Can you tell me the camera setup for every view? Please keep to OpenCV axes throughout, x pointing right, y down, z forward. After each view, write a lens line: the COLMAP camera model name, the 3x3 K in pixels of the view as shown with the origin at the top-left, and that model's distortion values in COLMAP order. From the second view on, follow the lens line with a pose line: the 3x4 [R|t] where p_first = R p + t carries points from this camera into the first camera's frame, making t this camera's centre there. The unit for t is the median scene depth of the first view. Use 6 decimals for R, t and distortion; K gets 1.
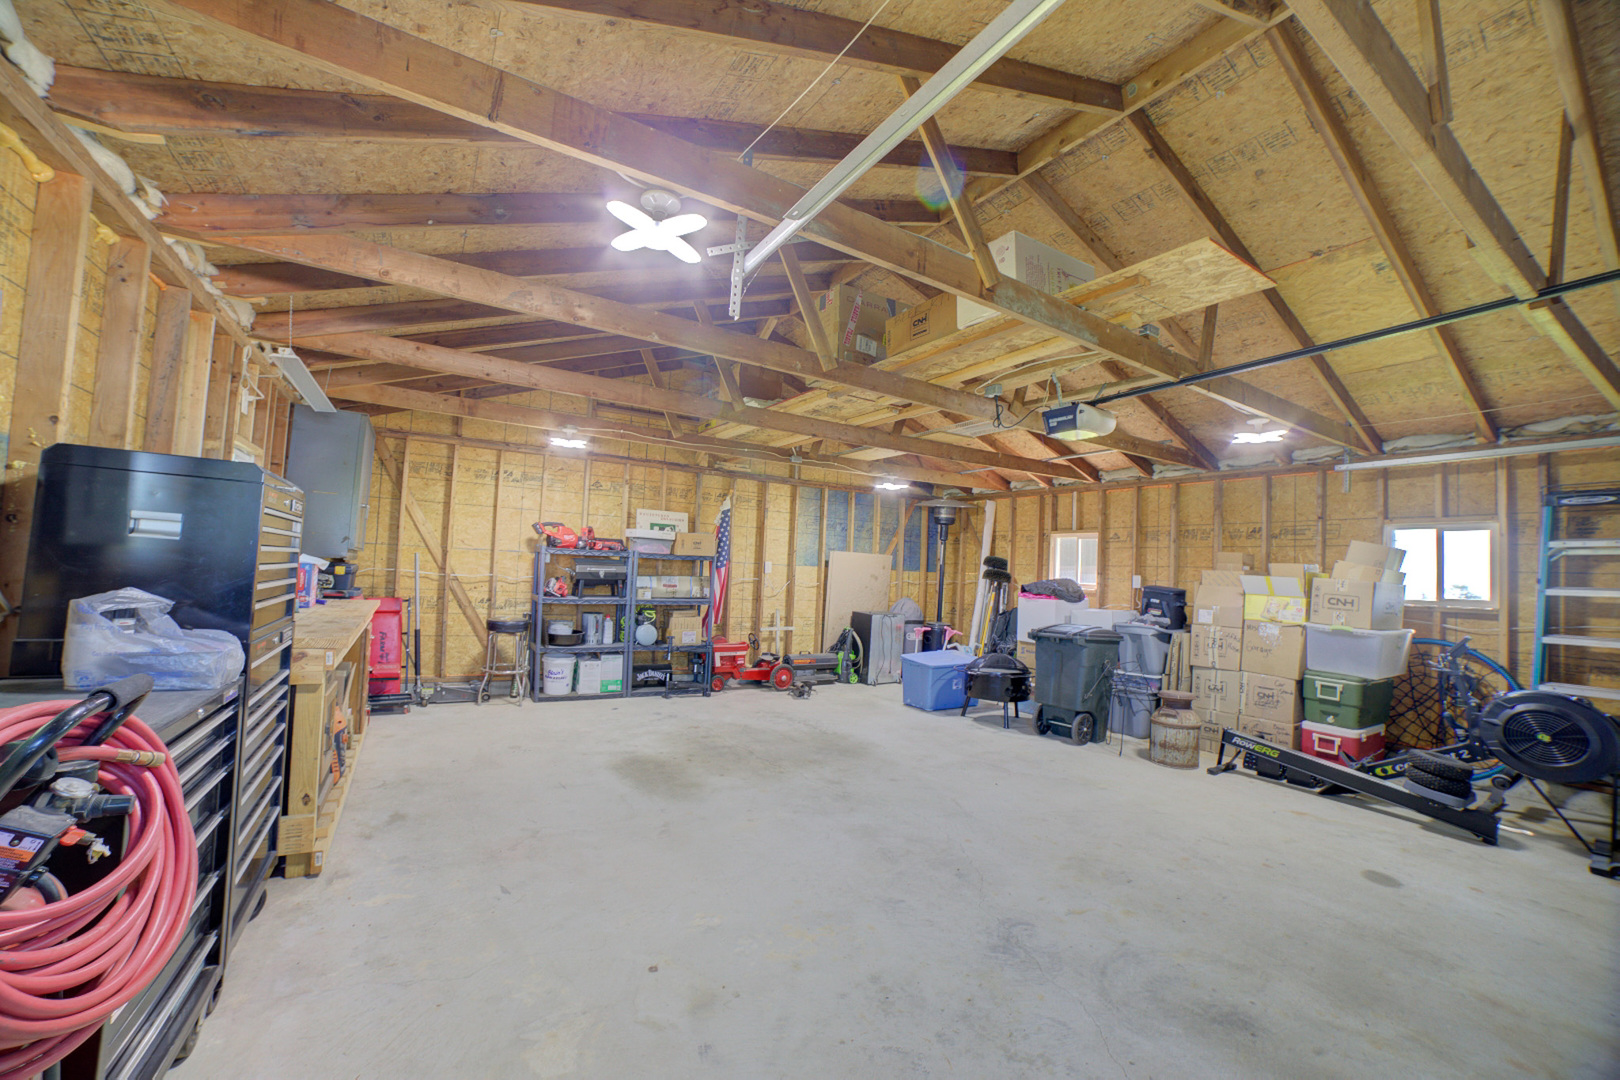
lens RADIAL K [[637.1, 0, 789.0], [0, 637.1, 541.5], [0, 0, 1]] dist [-0.111560, 0.036157]
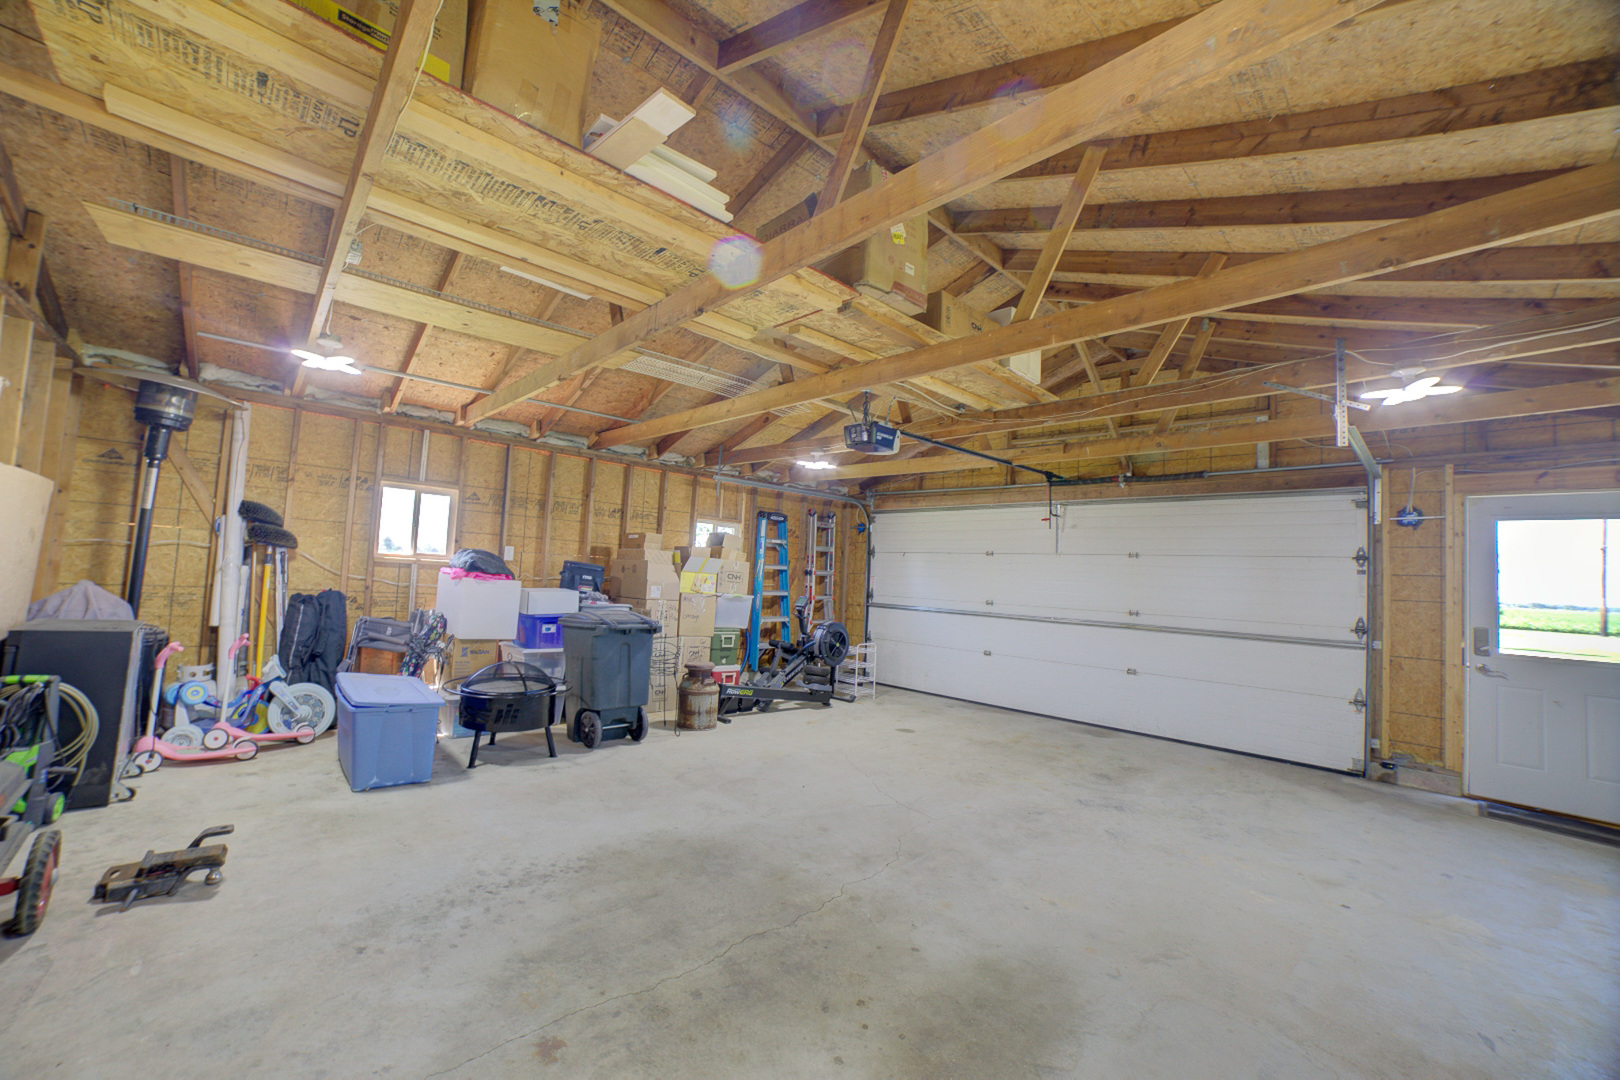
lens RADIAL K [[637.1, 0, 789.0], [0, 637.1, 541.5], [0, 0, 1]] dist [-0.111560, 0.036157]
pose [[-0.196564, -0.005190, 0.980477, -0.591454], [-0.109245, 0.993876, -0.016641, 0.030158], [-0.974386, -0.110383, -0.195927, 1.206507]]
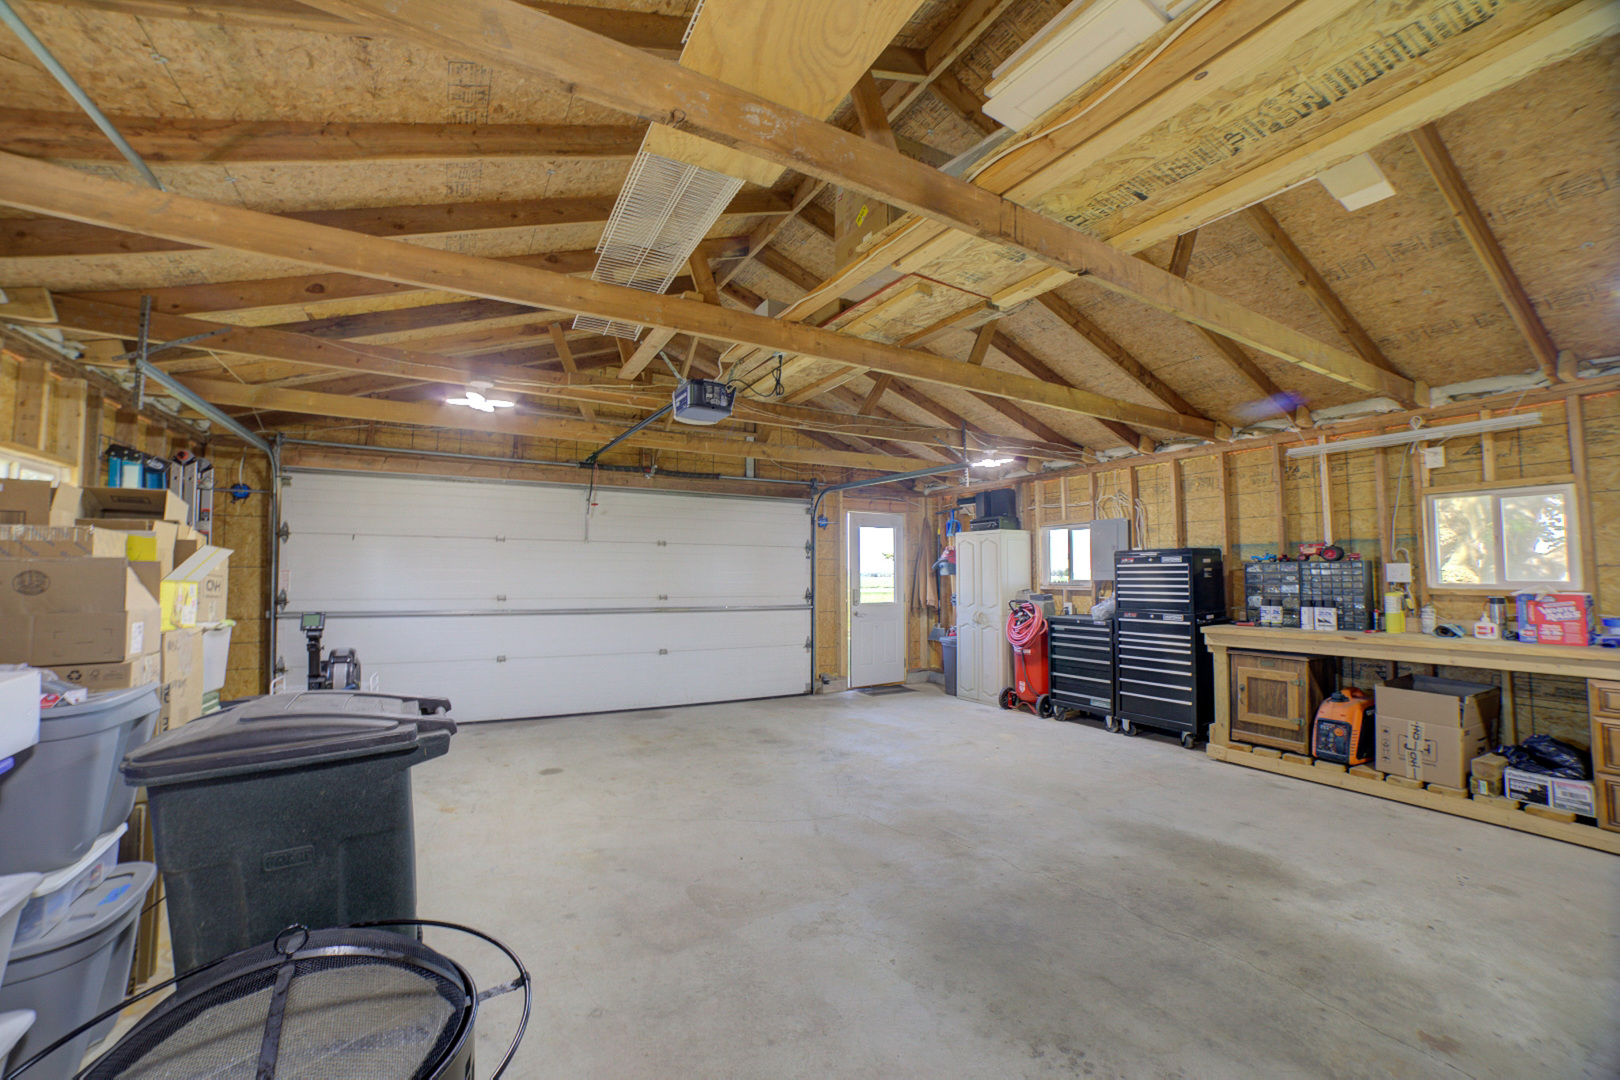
lens RADIAL K [[637.1, 0, 789.0], [0, 637.1, 541.5], [0, 0, 1]] dist [-0.111560, 0.036157]
pose [[-0.998220, -0.046574, 0.037253, 0.259319], [-0.050169, 0.993494, -0.102241, 0.090293], [-0.032249, -0.103928, -0.994062, 1.690601]]
